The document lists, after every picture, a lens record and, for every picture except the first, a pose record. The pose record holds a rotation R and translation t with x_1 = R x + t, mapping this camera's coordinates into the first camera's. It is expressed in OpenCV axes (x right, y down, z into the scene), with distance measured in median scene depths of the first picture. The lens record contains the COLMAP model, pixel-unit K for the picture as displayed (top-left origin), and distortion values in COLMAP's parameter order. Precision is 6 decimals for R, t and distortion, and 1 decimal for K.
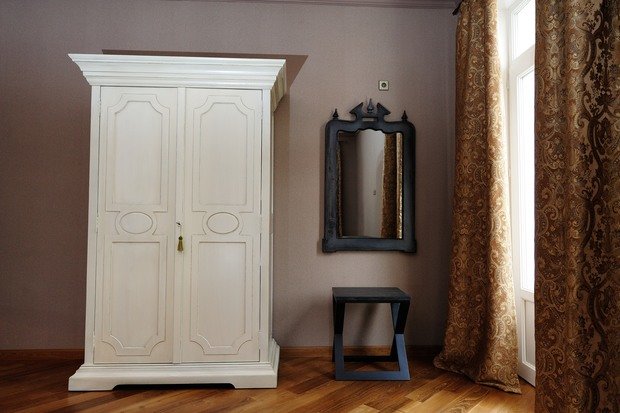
lens RADIAL K [[403.1, 0, 310.0], [0, 403.1, 206.5], [0, 0, 1]] dist [-0.003092, -0.001224]
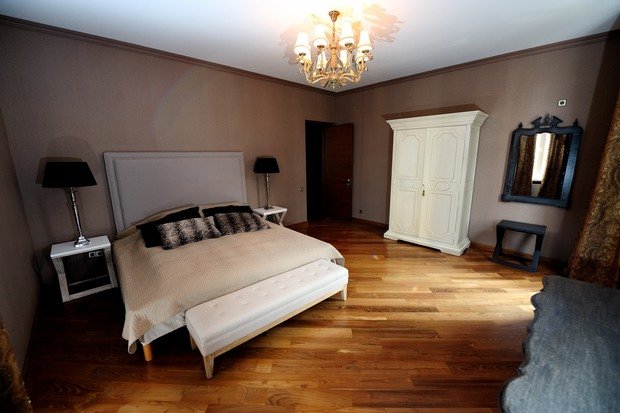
lens RADIAL K [[249.2, 0, 310.0], [0, 249.2, 206.5], [0, 0, 1]] dist [-0.021655, -0.000143]
pose [[0.651418, 0.143225, -0.745078, 0.324130], [0.053146, 0.970995, 0.233118, -0.190254], [0.756855, -0.191455, 0.624912, -0.445661]]
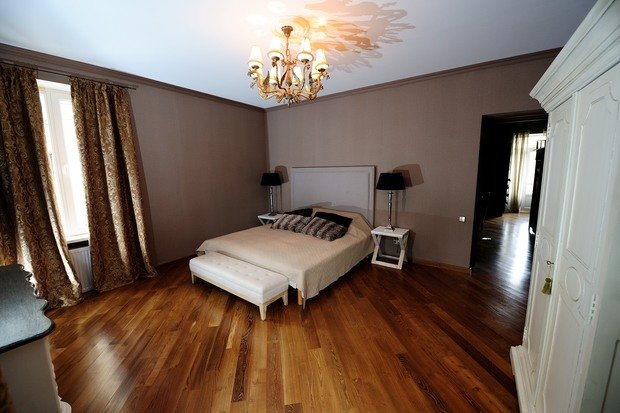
lens RADIAL K [[240.8, 0, 310.0], [0, 240.8, 206.5], [0, 0, 1]] dist [-0.016700, -0.000061]
pose [[-0.607544, 0.131674, -0.783295, 0.305288], [0.062939, 0.991043, 0.117780, -0.141540], [0.791788, 0.022256, -0.610390, 0.752144]]
